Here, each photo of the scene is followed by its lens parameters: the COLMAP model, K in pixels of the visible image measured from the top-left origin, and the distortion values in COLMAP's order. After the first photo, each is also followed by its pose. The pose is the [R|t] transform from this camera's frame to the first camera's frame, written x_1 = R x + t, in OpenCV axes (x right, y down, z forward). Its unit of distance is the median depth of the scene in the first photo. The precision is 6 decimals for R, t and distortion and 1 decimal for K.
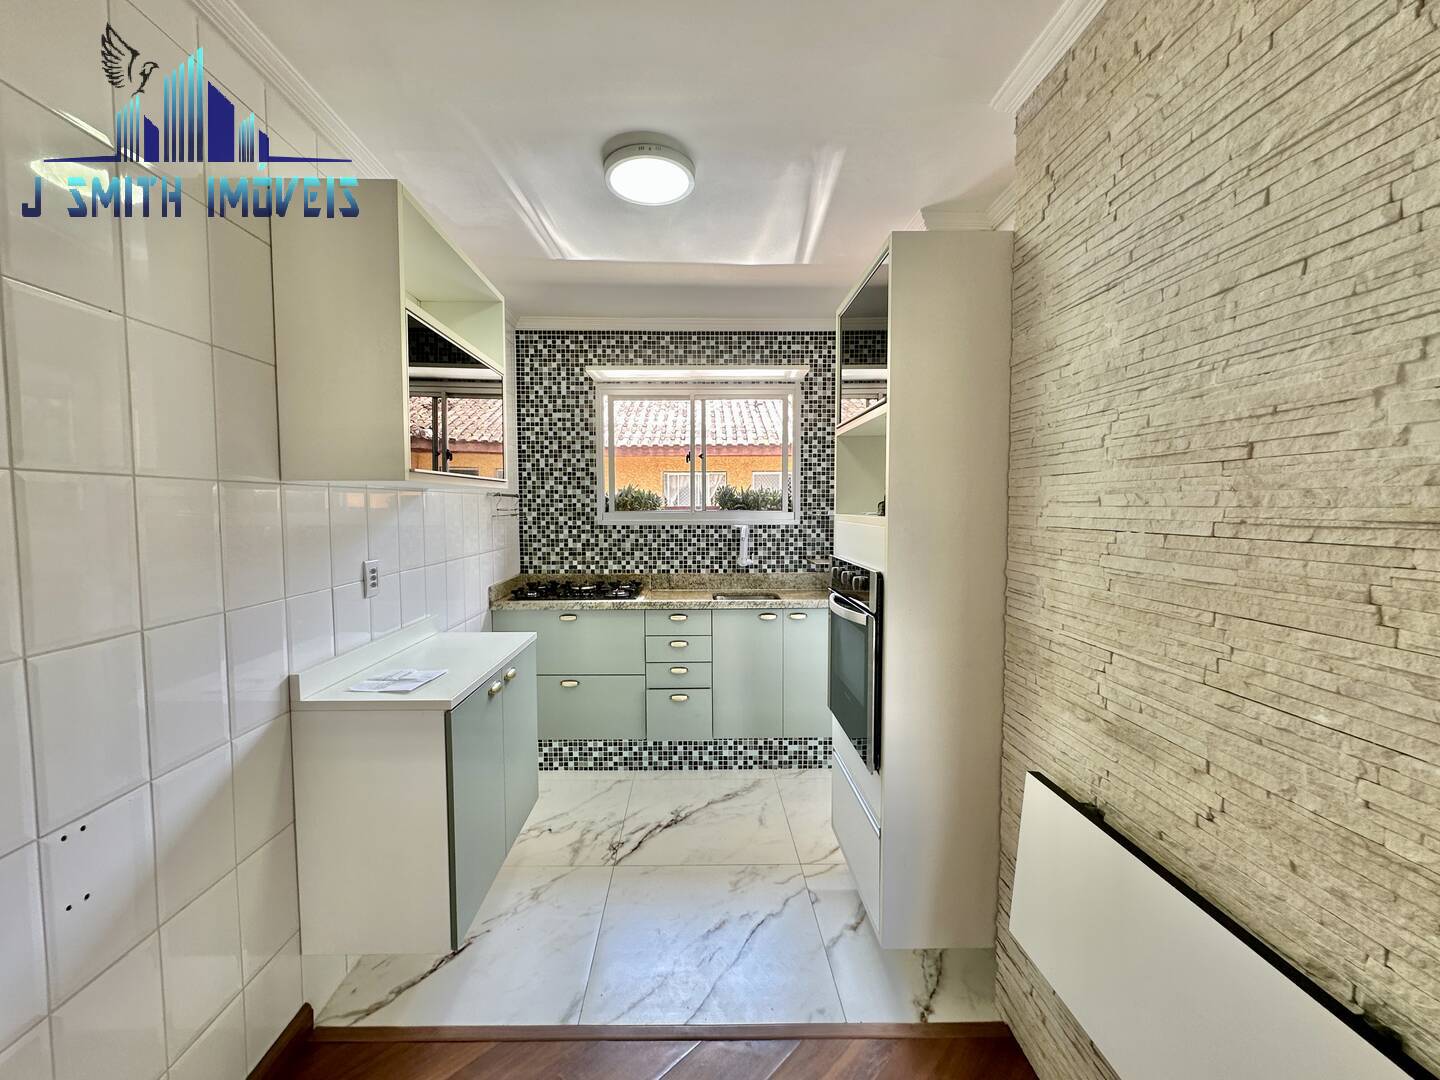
lens RADIAL K [[597.6, 0, 699.7], [0, 597.6, 541.2], [0, 0, 1]] dist [-0.001346, 0.000083]
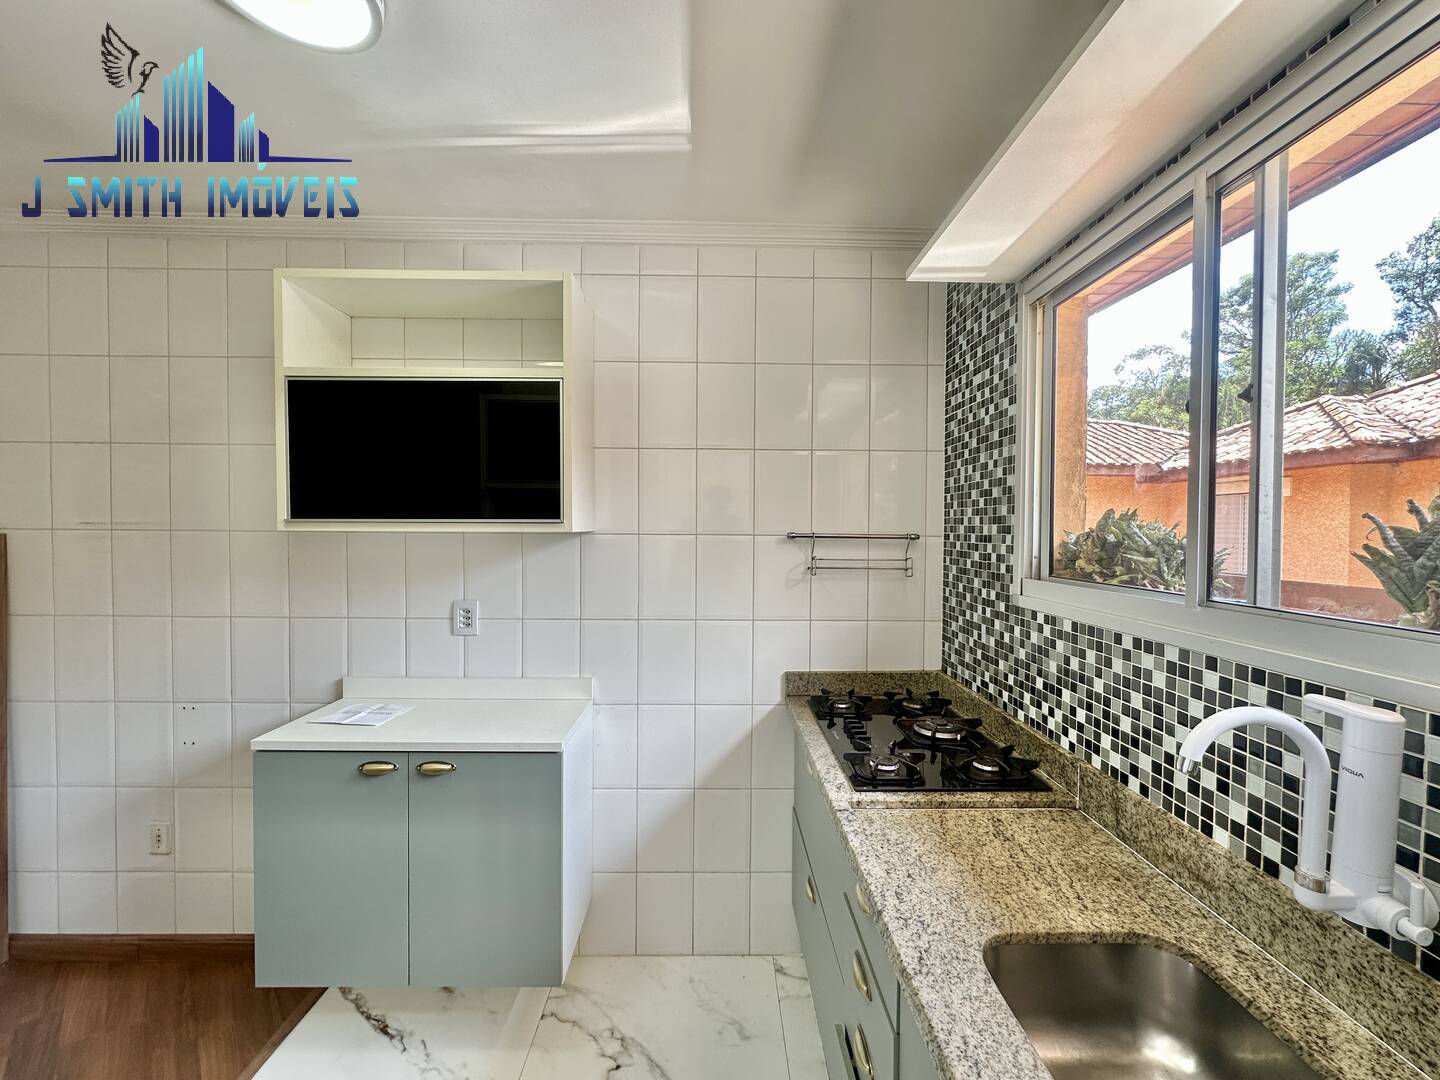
lens RADIAL K [[576.9, 0, 721.0], [0, 576.9, 537.2], [0, 0, 1]] dist [-0.001865, 0.000263]
pose [[0.001078, 0.019059, -0.999818, 0.256390], [-0.066686, 0.997594, 0.018944, -0.071050], [0.997773, 0.066653, 0.002346, 0.786668]]
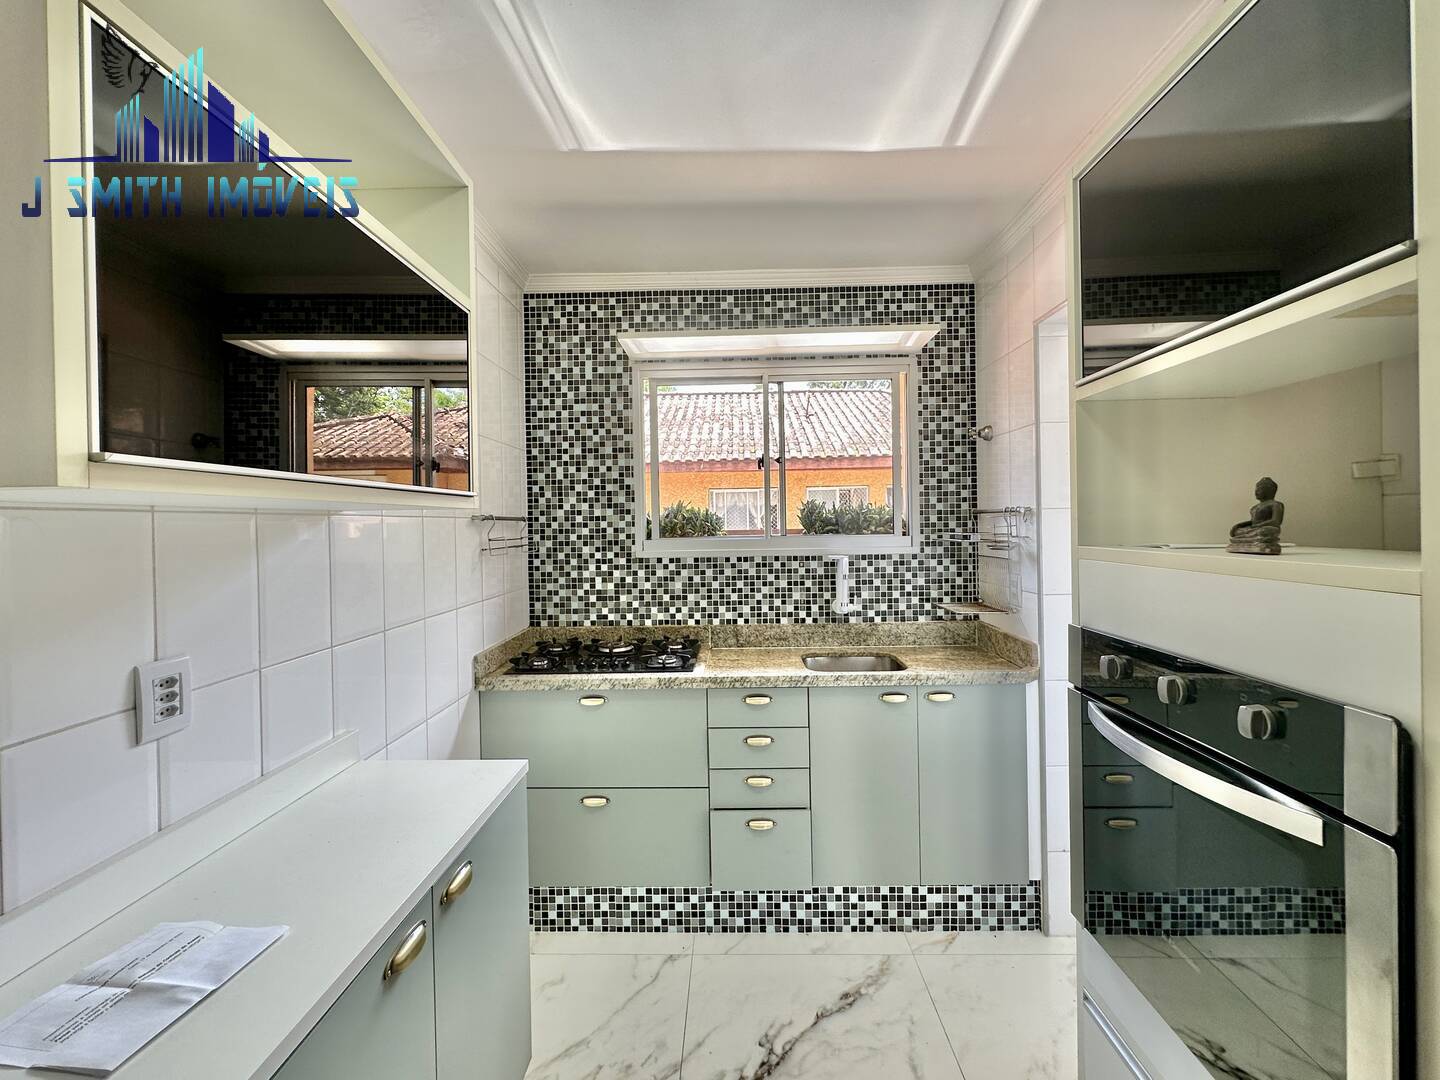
lens RADIAL K [[599.5, 0, 716.0], [0, 599.5, 528.5], [0, 0, 1]] dist [-0.002328, -0.000386]
pose [[0.999084, -0.013945, -0.040452, -0.045404], [0.011815, 0.998555, -0.052423, -0.023398], [0.041124, 0.051897, 0.997805, 0.285232]]
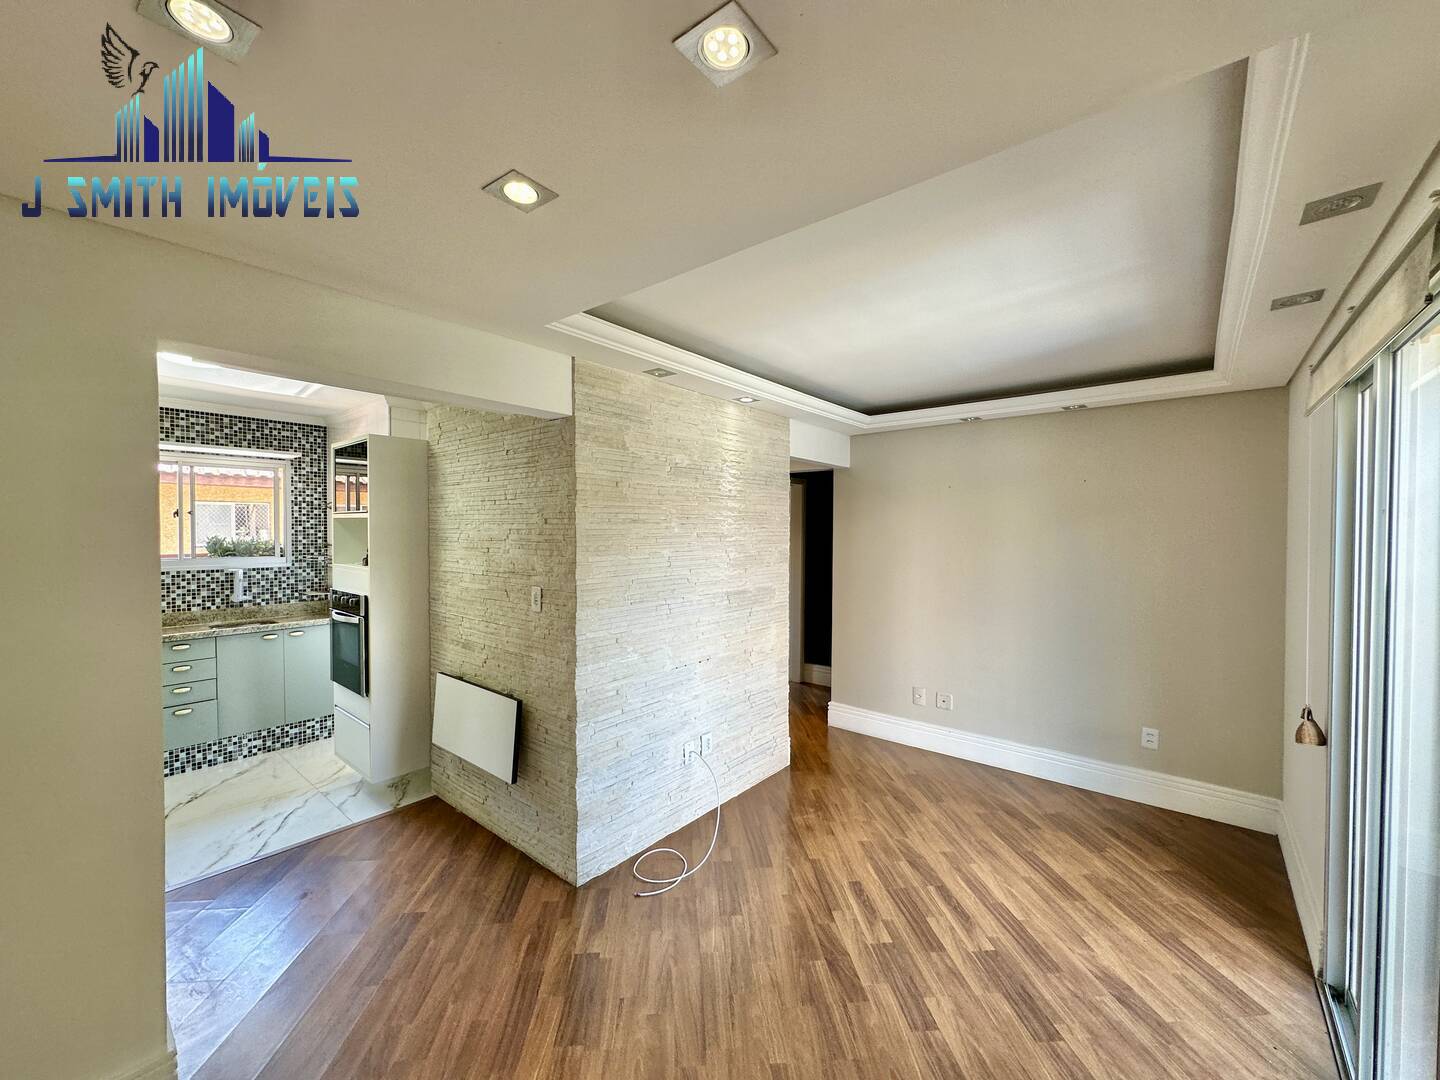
lens RADIAL K [[569.3, 0, 720.0], [0, 569.3, 540.0], [0, 0, 1]] dist [-0.005161, 0.000121]
pose [[0.644157, -0.008880, 0.764842, -0.184661], [0.039644, 0.998976, -0.021790, -0.021555], [-0.763866, 0.044357, 0.643849, -0.542826]]
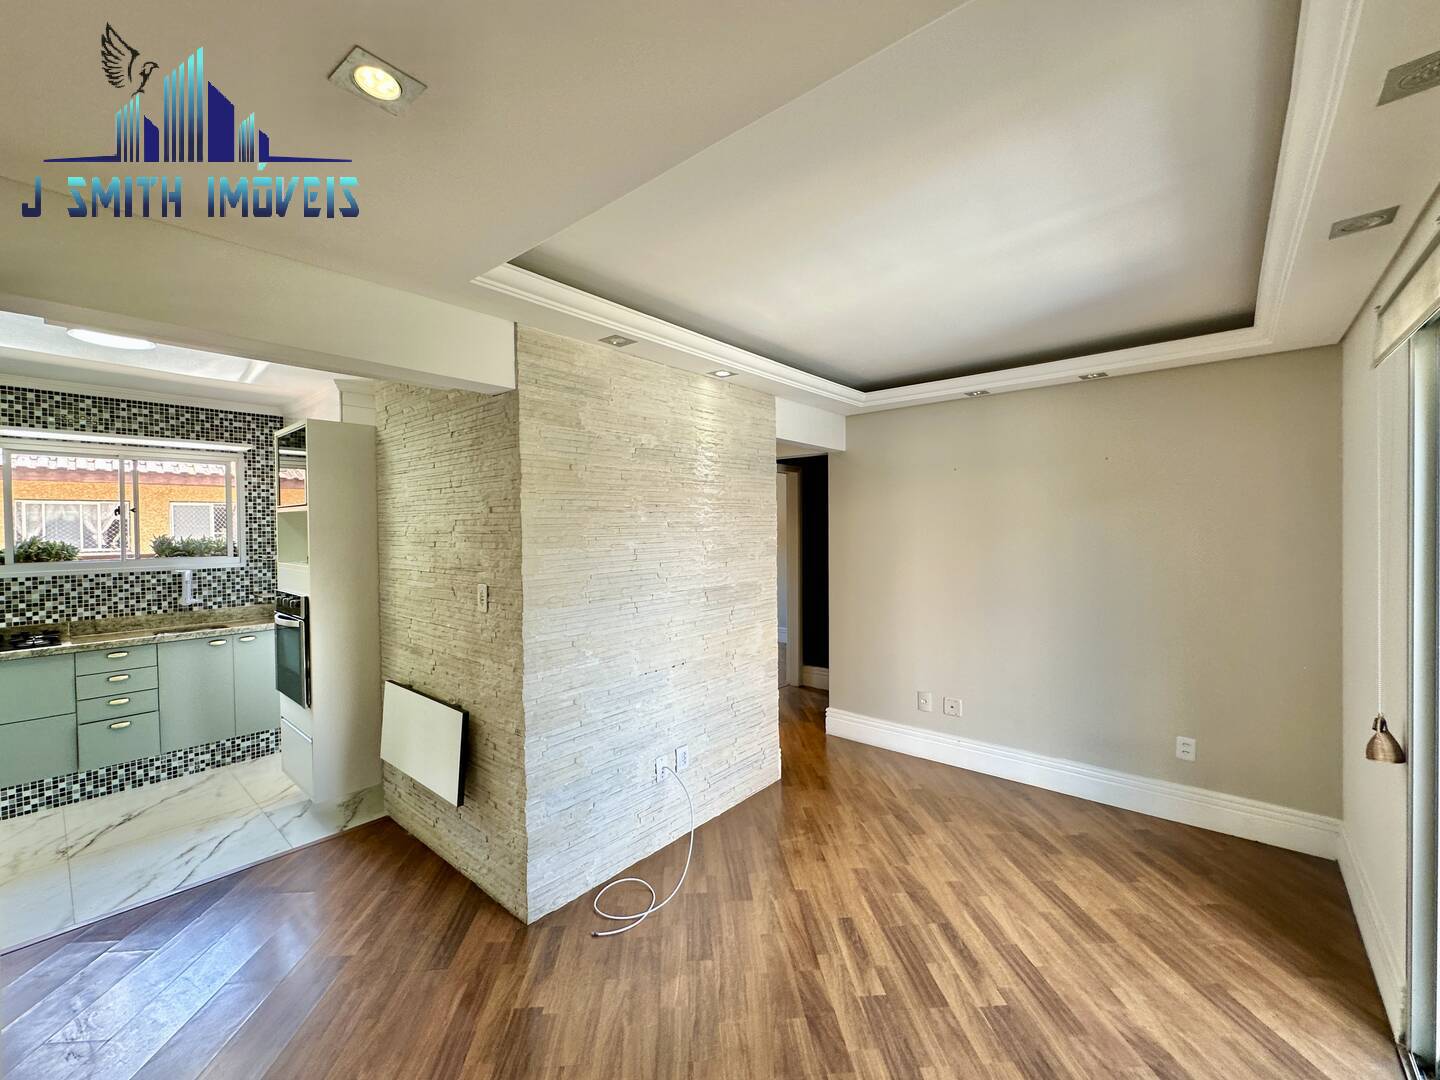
lens RADIAL K [[588.3, 0, 713.9], [0, 588.3, 534.6], [0, 0, 1]] dist [-0.005814, 0.000795]
pose [[0.659925, -0.014392, 0.751194, -0.104888], [0.052473, 0.998258, -0.026972, -0.010991], [-0.749497, 0.057217, 0.659530, -0.533132]]
